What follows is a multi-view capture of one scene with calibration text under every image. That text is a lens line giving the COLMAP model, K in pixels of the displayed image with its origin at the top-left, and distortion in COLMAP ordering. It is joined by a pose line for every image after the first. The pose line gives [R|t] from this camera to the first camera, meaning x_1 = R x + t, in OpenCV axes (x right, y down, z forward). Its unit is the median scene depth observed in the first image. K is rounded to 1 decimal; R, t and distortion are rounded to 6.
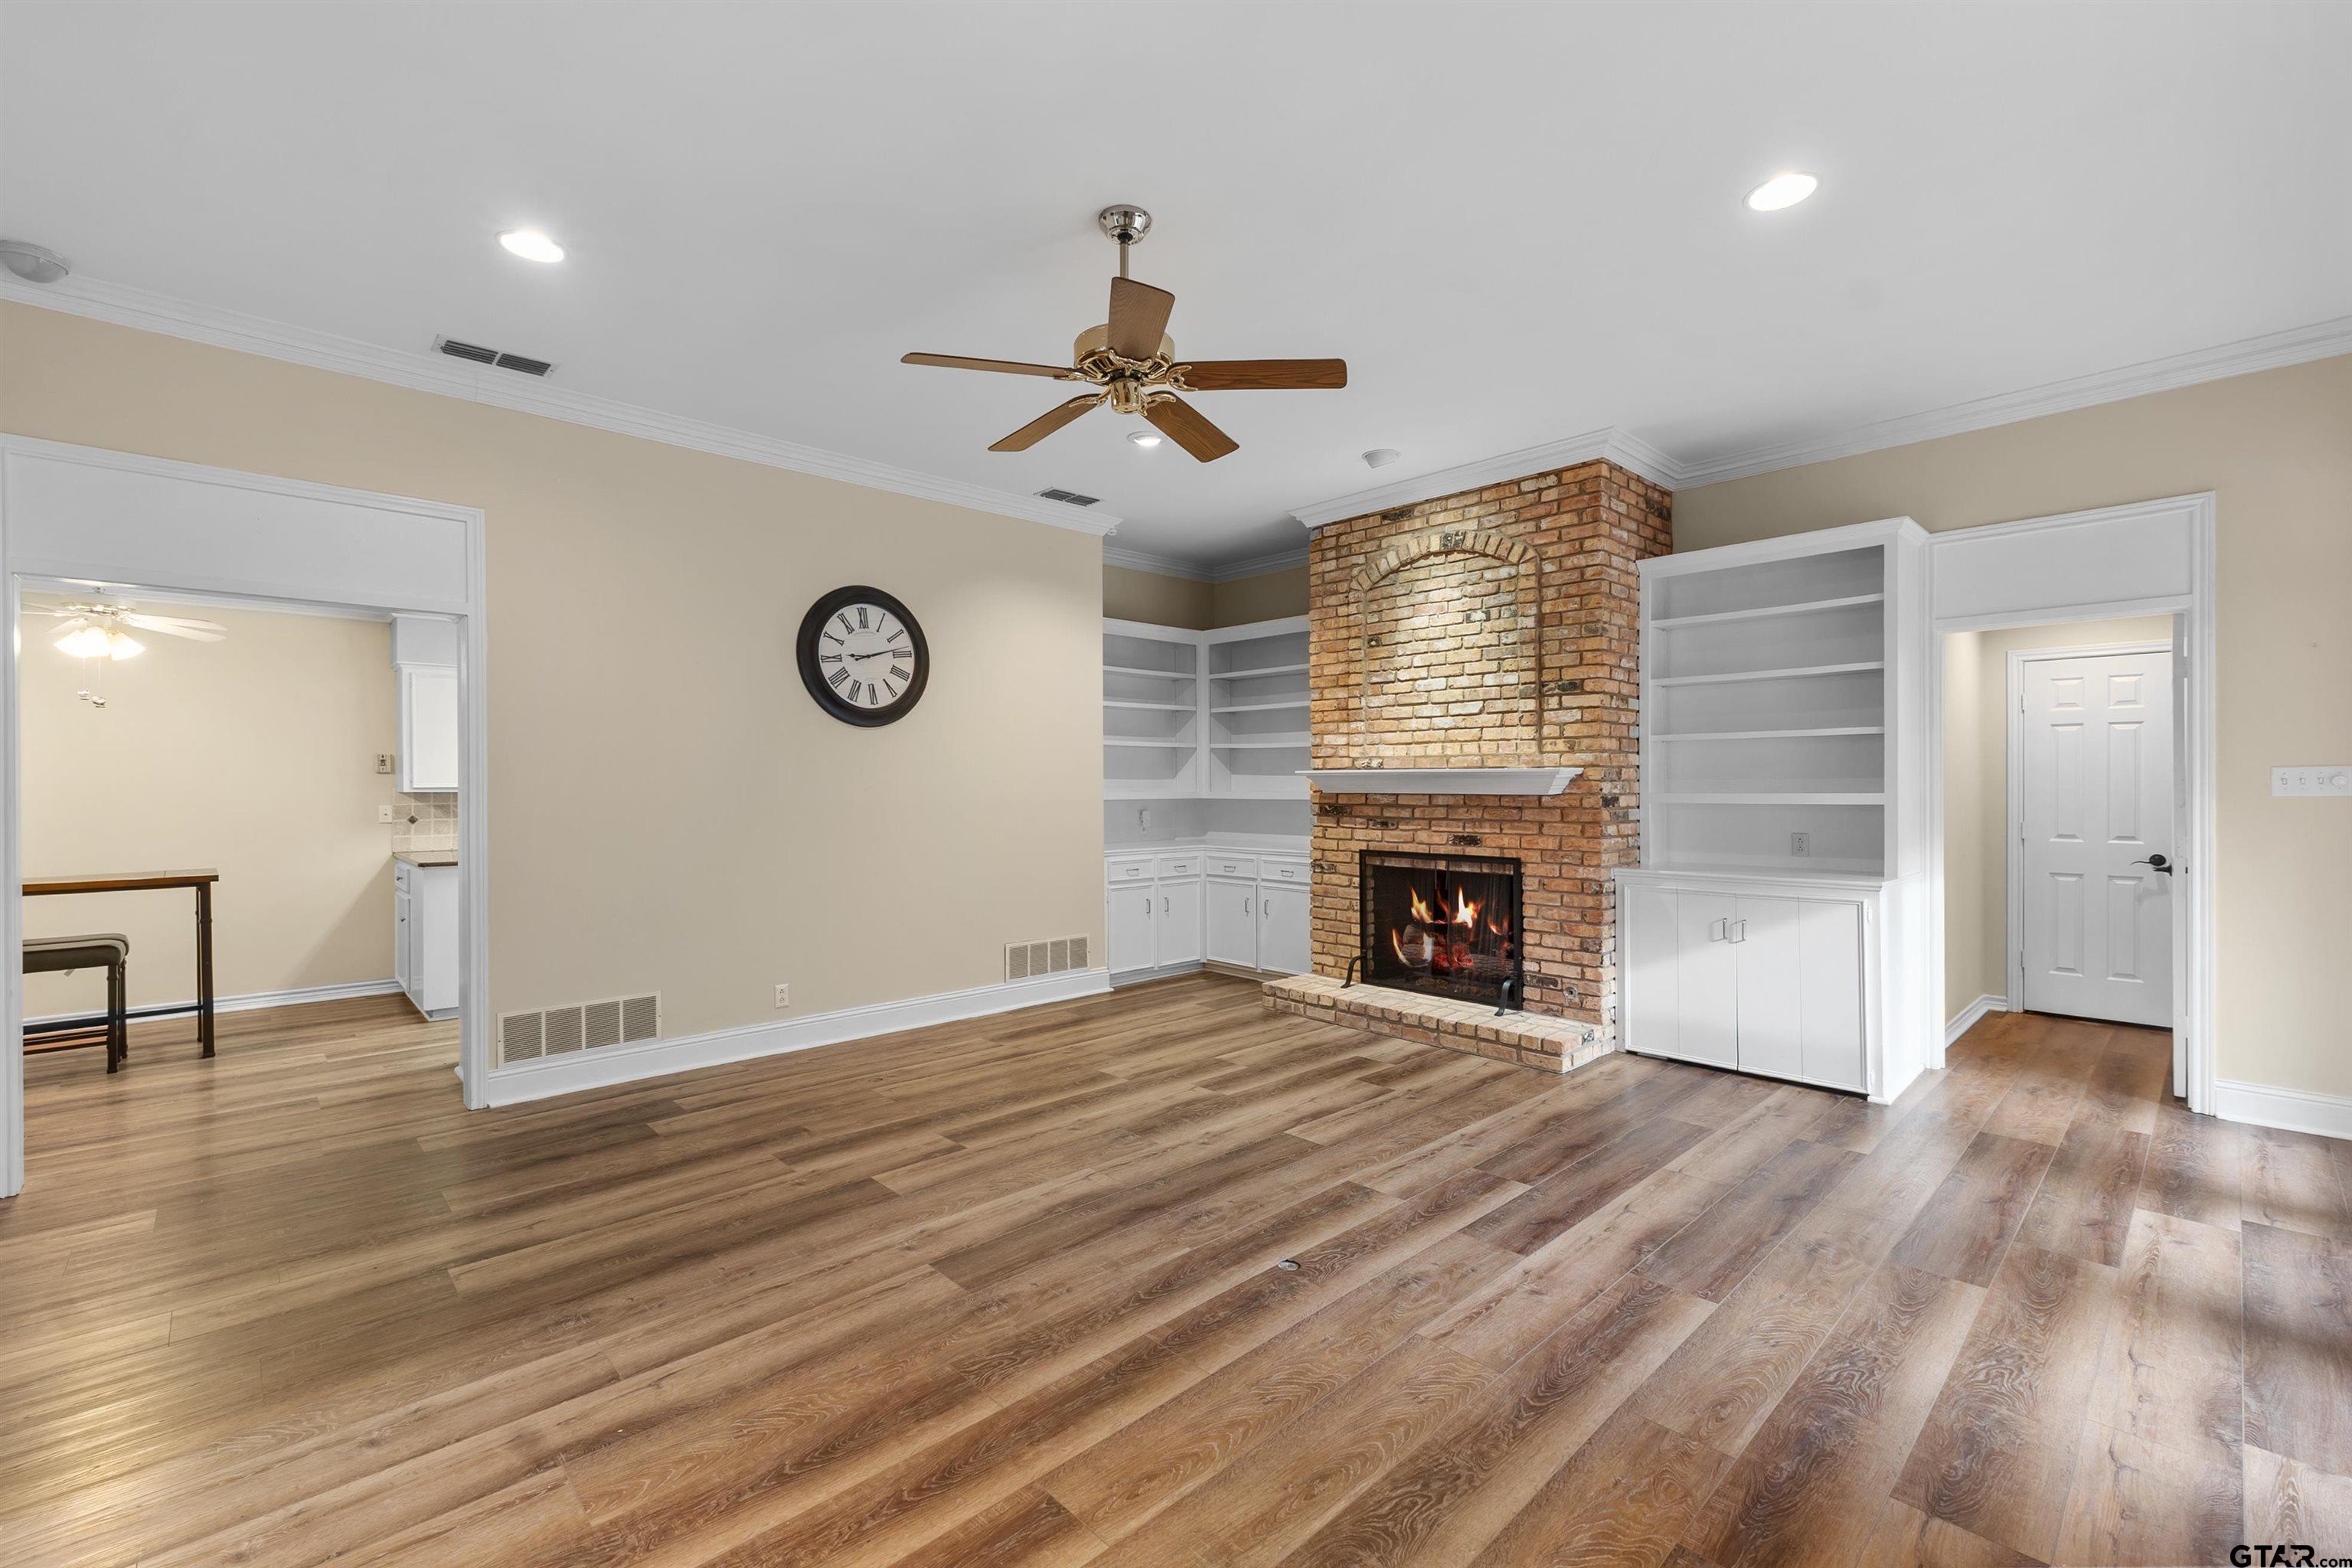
lens RADIAL K [[1000.3, 0, 1169.5], [0, 1000.3, 783.2], [0, 0, 1]] dist [0.001565, 0.000117]
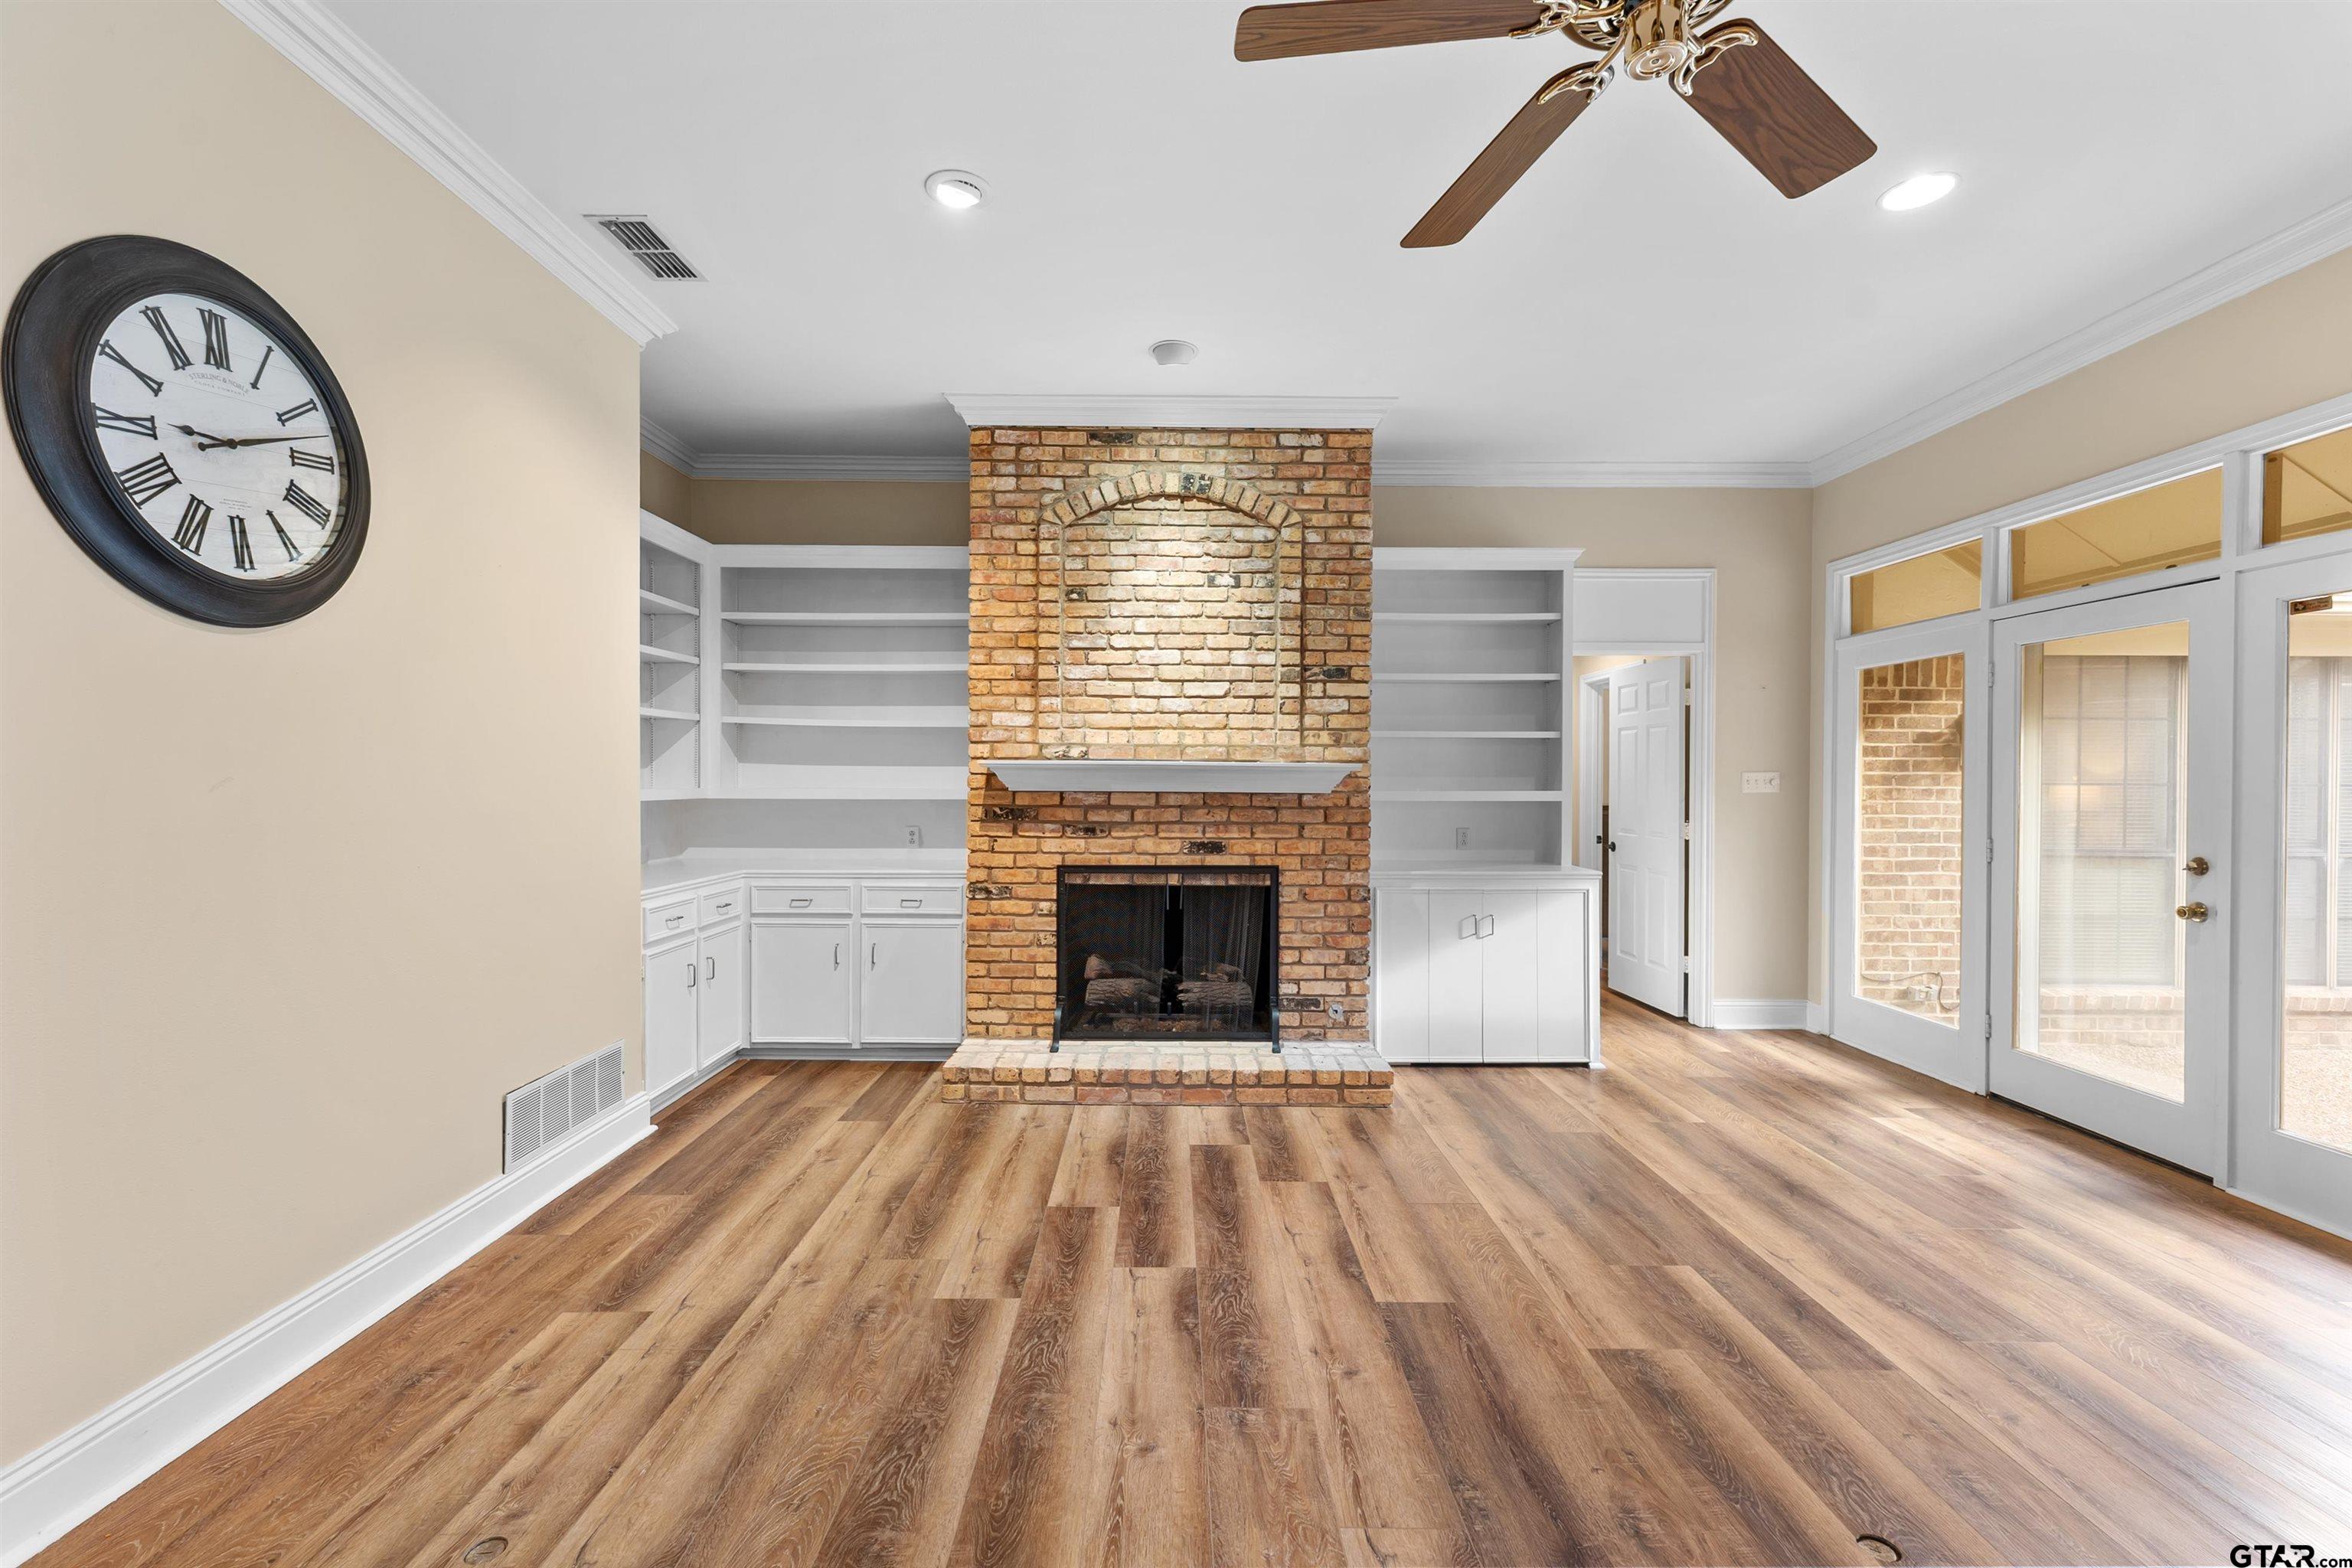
lens RADIAL K [[988.9, 0, 1170.9], [0, 988.9, 781.9], [0, 0, 1]] dist [0.001234, -0.000146]
pose [[0.682243, 0.004559, 0.731112, -0.332242], [-0.008045, 0.999967, 0.001273, 0.001582], [-0.731082, -0.006750, 0.682257, 0.468326]]
